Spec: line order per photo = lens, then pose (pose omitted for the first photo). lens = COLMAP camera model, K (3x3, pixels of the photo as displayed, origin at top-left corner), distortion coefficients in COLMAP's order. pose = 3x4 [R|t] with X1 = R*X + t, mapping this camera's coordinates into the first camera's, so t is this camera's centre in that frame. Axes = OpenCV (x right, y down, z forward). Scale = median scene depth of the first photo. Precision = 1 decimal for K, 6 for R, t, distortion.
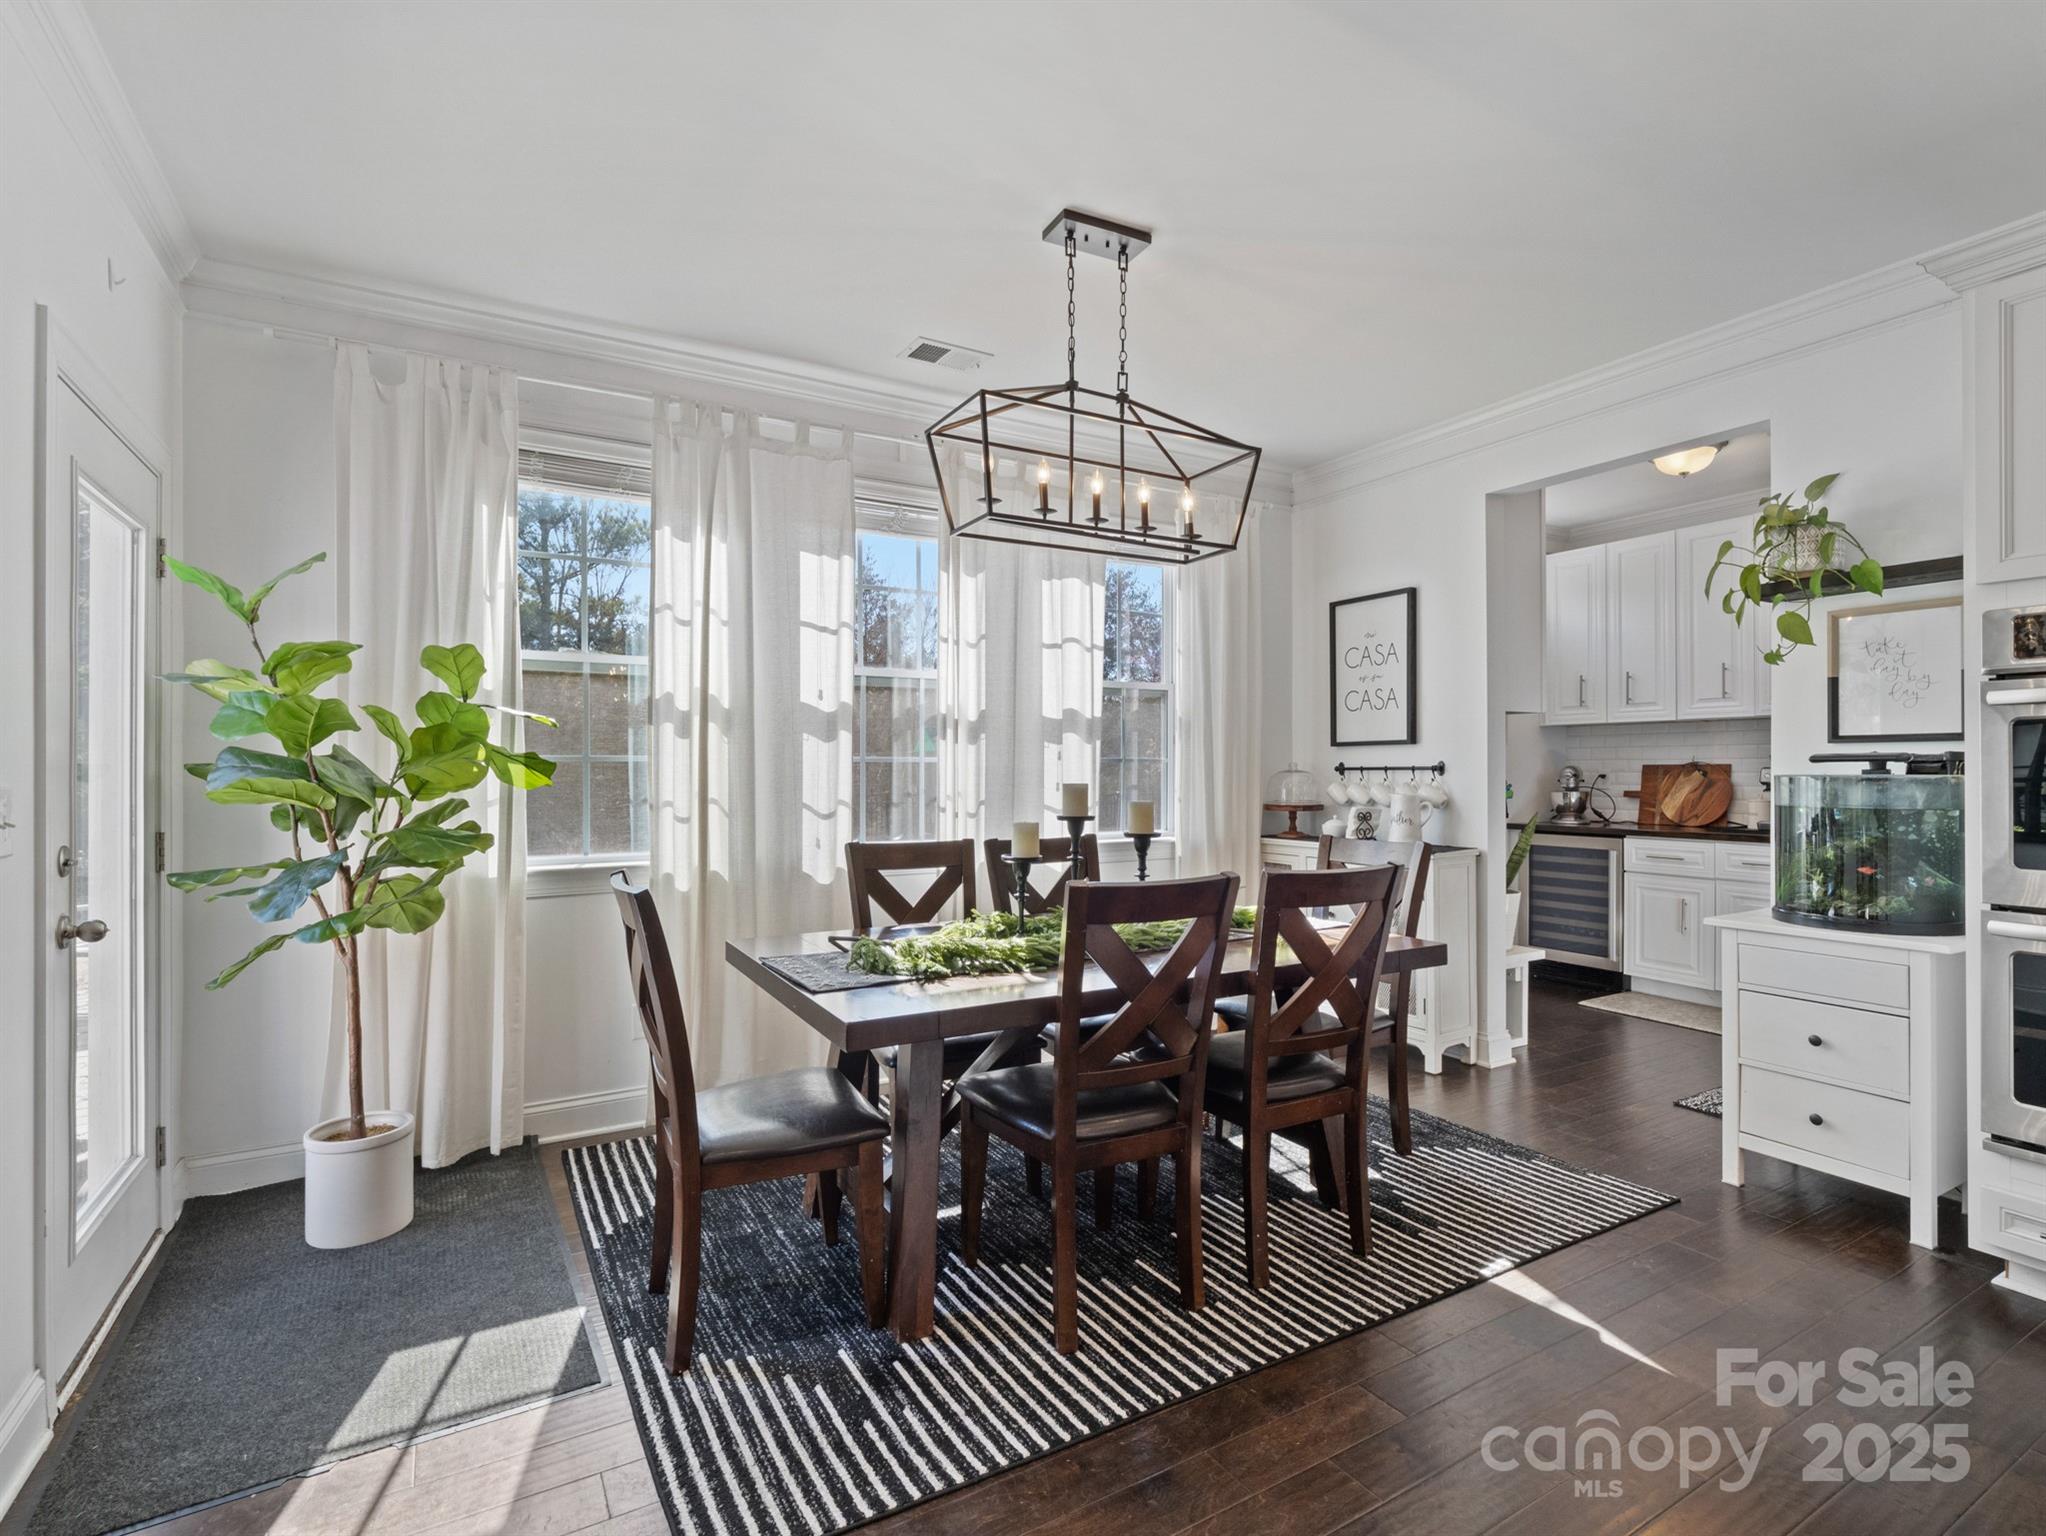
lens RADIAL K [[978.5, 0, 1007.7], [0, 978.5, 764.4], [0, 0, 1]] dist [-0.002555, -0.000670]
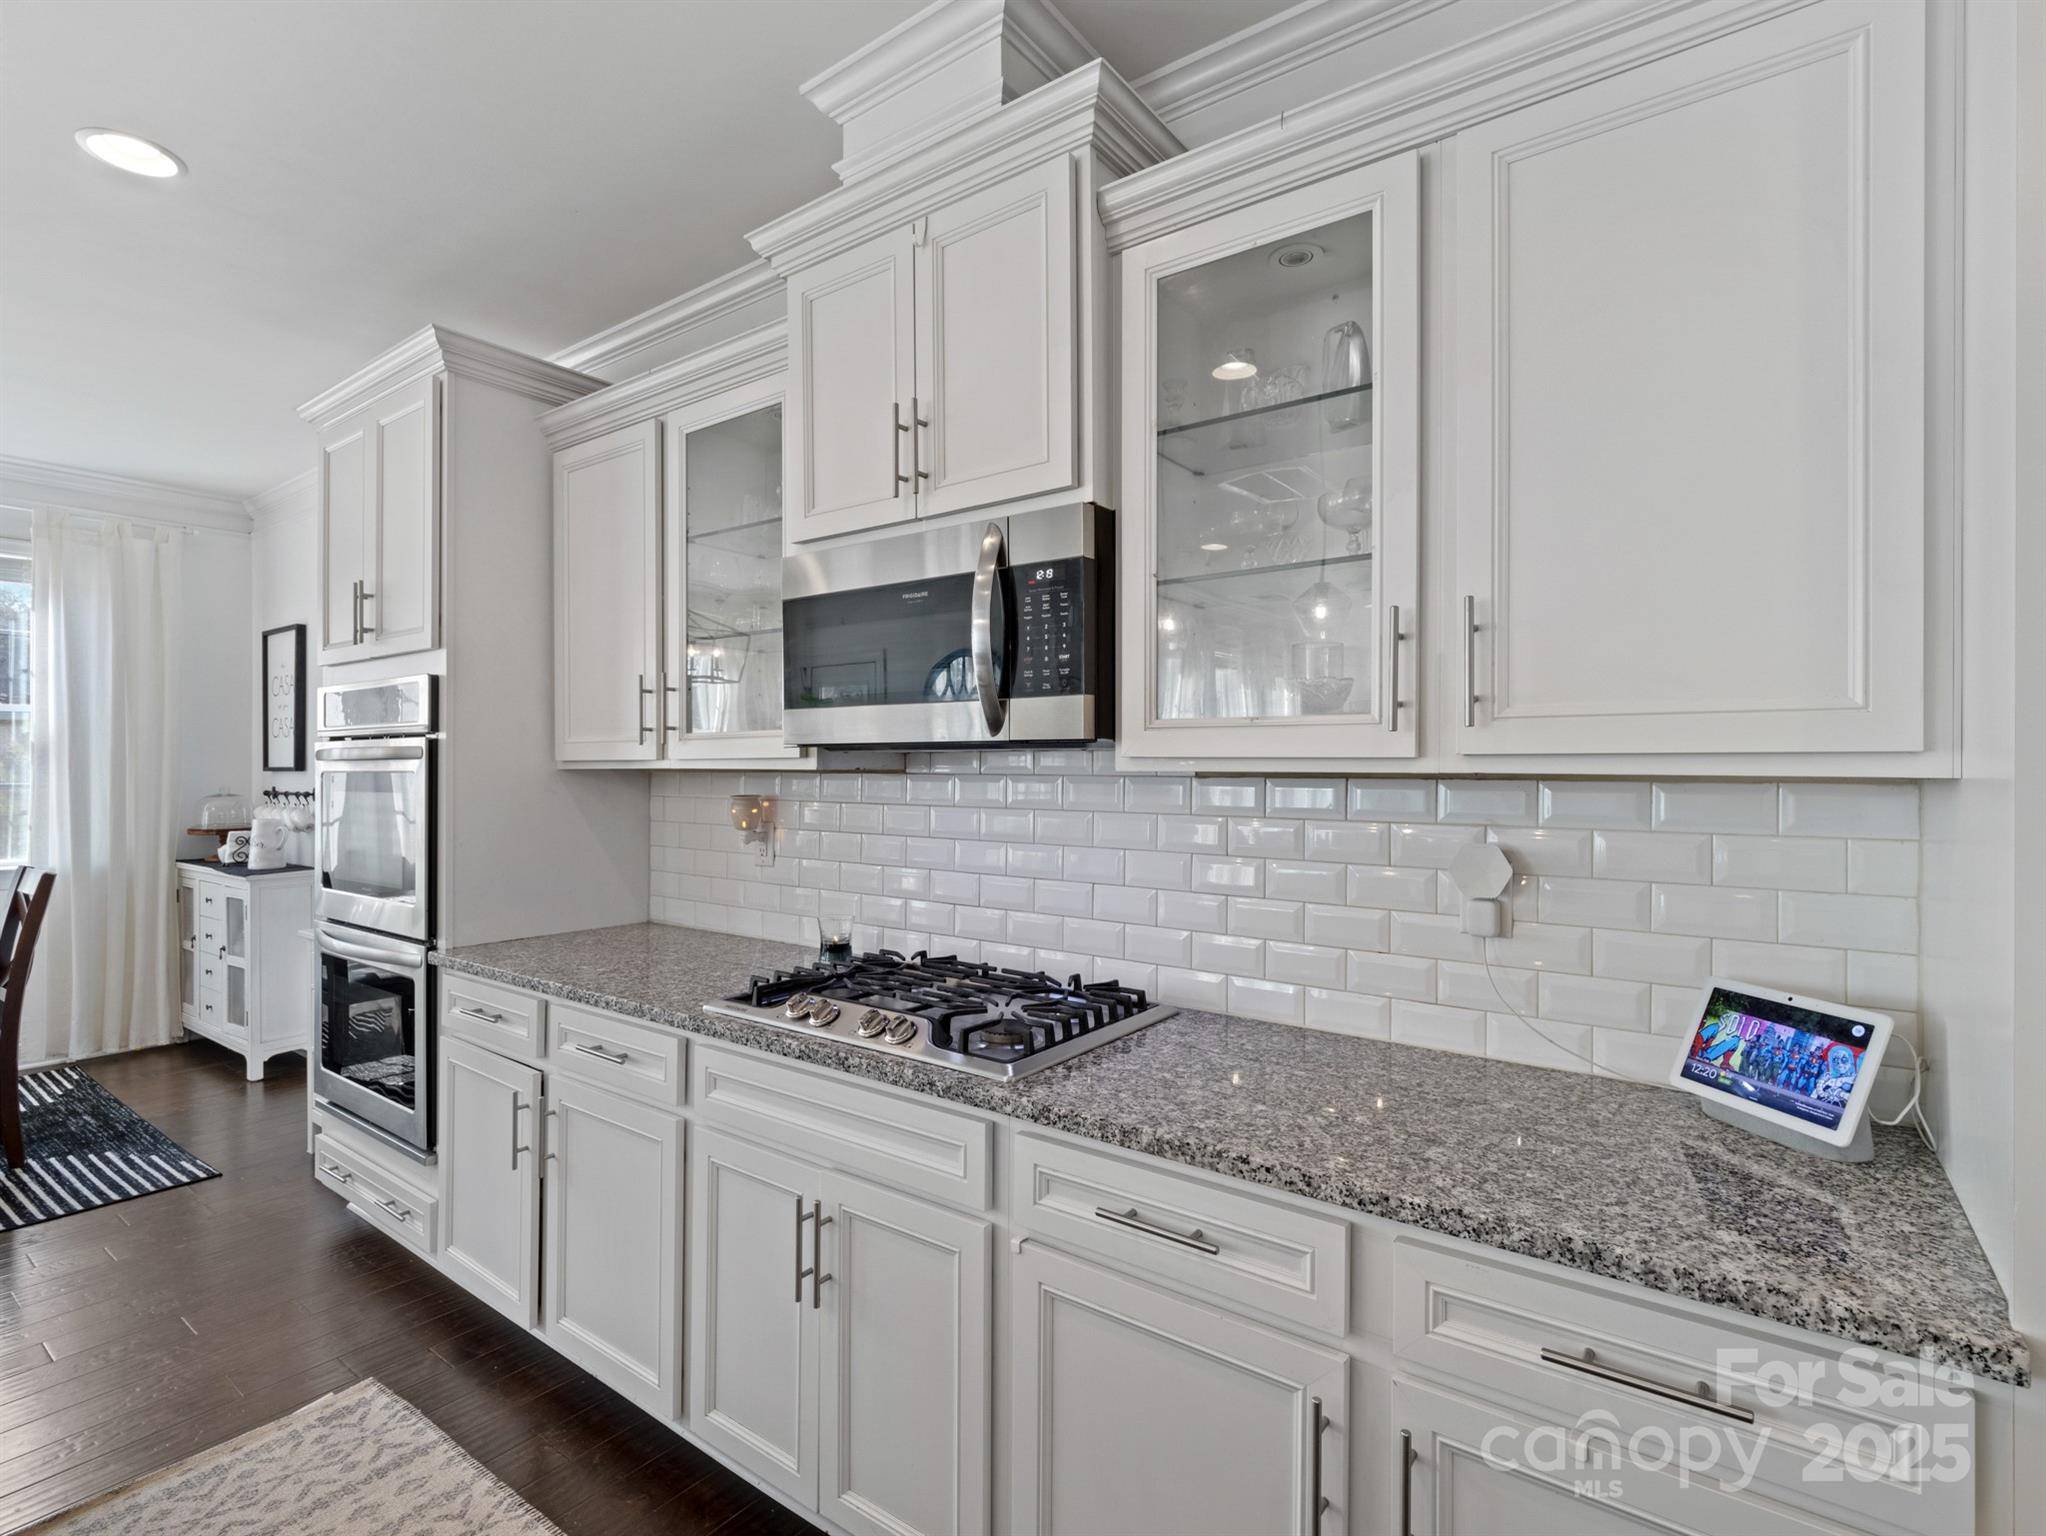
lens RADIAL K [[995.2, 0, 1023.0], [0, 995.2, 768.0], [0, 0, 1]] dist [-0.003175, 0.000691]
pose [[0.918146, 0.004501, 0.396217, 0.899017], [-0.006564, 0.999971, 0.003851, -0.043133], [-0.396188, -0.006136, 0.918149, -0.387940]]
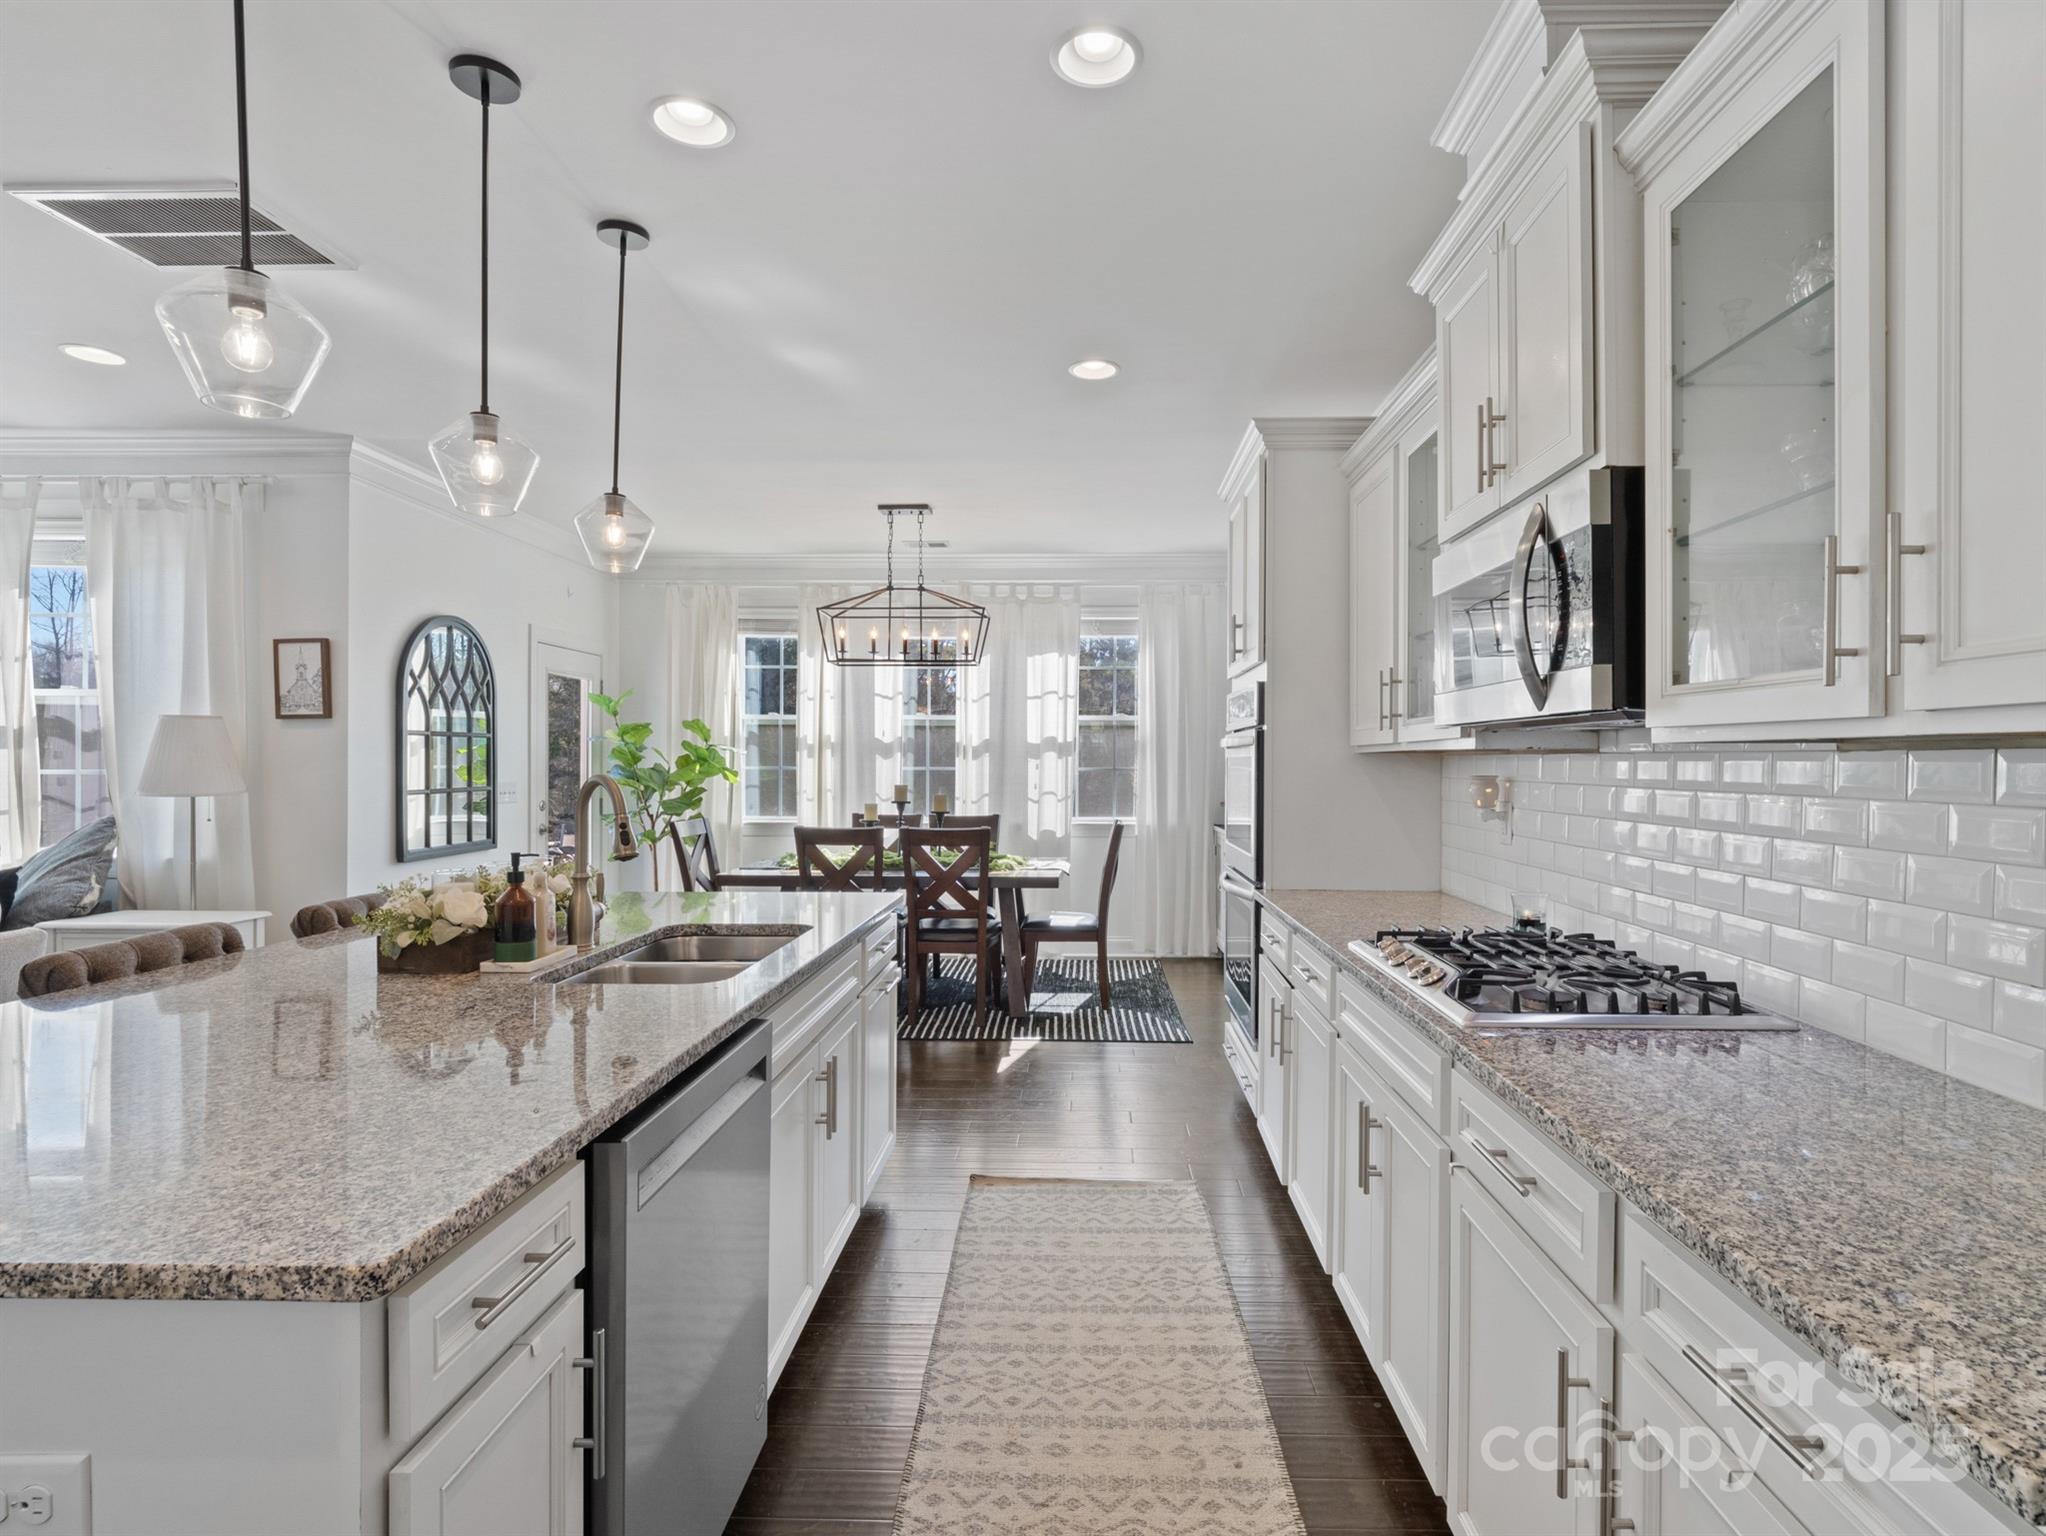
lens RADIAL K [[1047.2, 0, 1064.4], [0, 1047.2, 771.5], [0, 0, 1]] dist [-0.002227, -0.001044]
pose [[0.854726, 0.011133, -0.518960, 1.166326], [-0.003684, 0.999875, 0.015382, -0.032950], [0.519066, -0.011235, 0.854660, -0.517900]]
